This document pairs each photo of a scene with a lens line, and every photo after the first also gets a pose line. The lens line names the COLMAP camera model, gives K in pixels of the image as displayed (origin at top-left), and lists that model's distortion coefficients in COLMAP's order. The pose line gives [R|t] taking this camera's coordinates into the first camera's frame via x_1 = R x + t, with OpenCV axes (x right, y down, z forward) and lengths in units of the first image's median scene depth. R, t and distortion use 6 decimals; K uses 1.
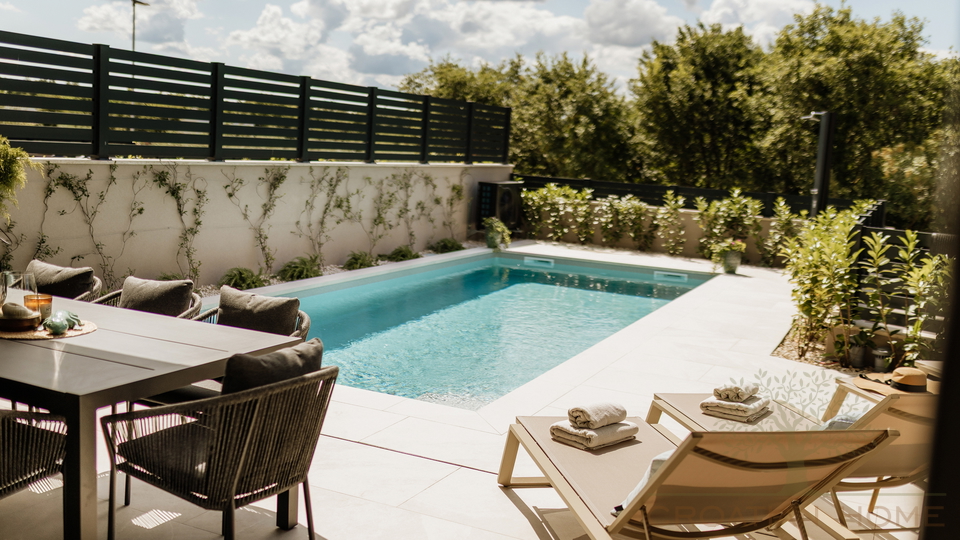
lens RADIAL K [[908.6, 0, 480.0], [0, 908.6, 270.0], [0, 0, 1]] dist [-0.009697, 0.016004]
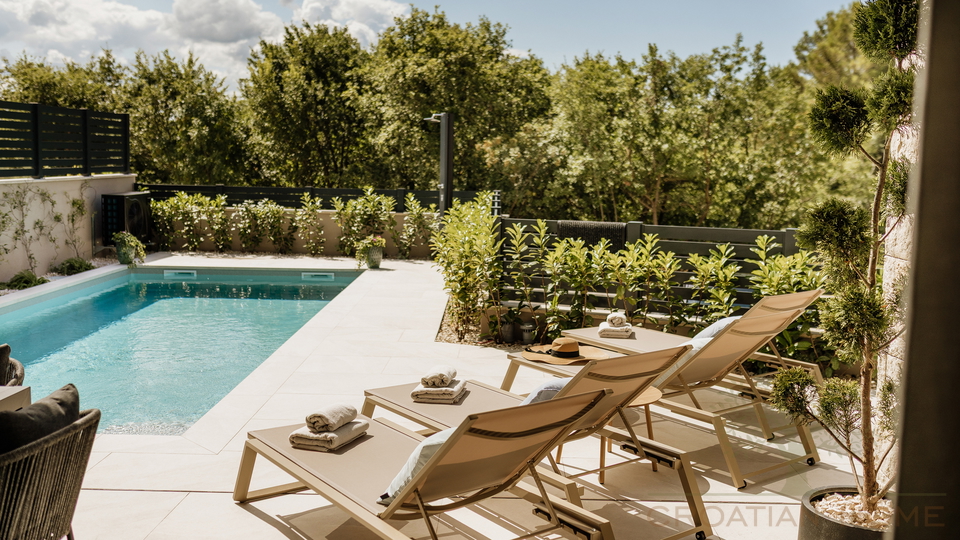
lens RADIAL K [[913.7, 0, 491.7], [0, 913.7, 253.0], [0, 0, 1]] dist [-0.004517, 0.010850]
pose [[0.905718, -0.084393, 0.415396, -0.040252], [0.090563, 0.995879, 0.004864, -0.006852], [-0.414094, 0.033214, 0.909628, -0.020251]]
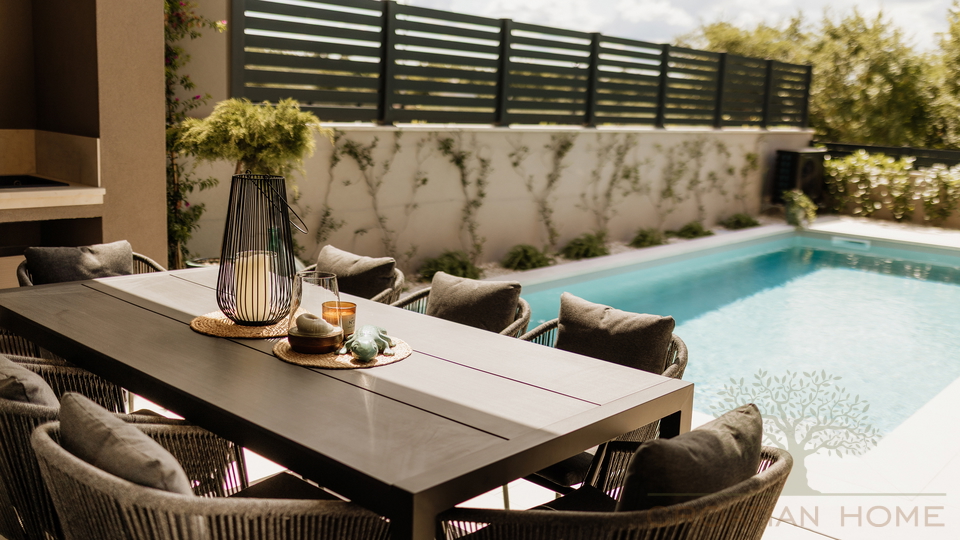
lens RADIAL K [[913.7, 0, 491.7], [0, 913.7, 253.0], [0, 0, 1]] dist [-0.004517, 0.010850]
pose [[0.966466, 0.030489, -0.254979, -0.047693], [-0.026053, 0.999445, 0.020758, -0.009250], [0.255470, -0.013419, 0.966724, 0.082578]]
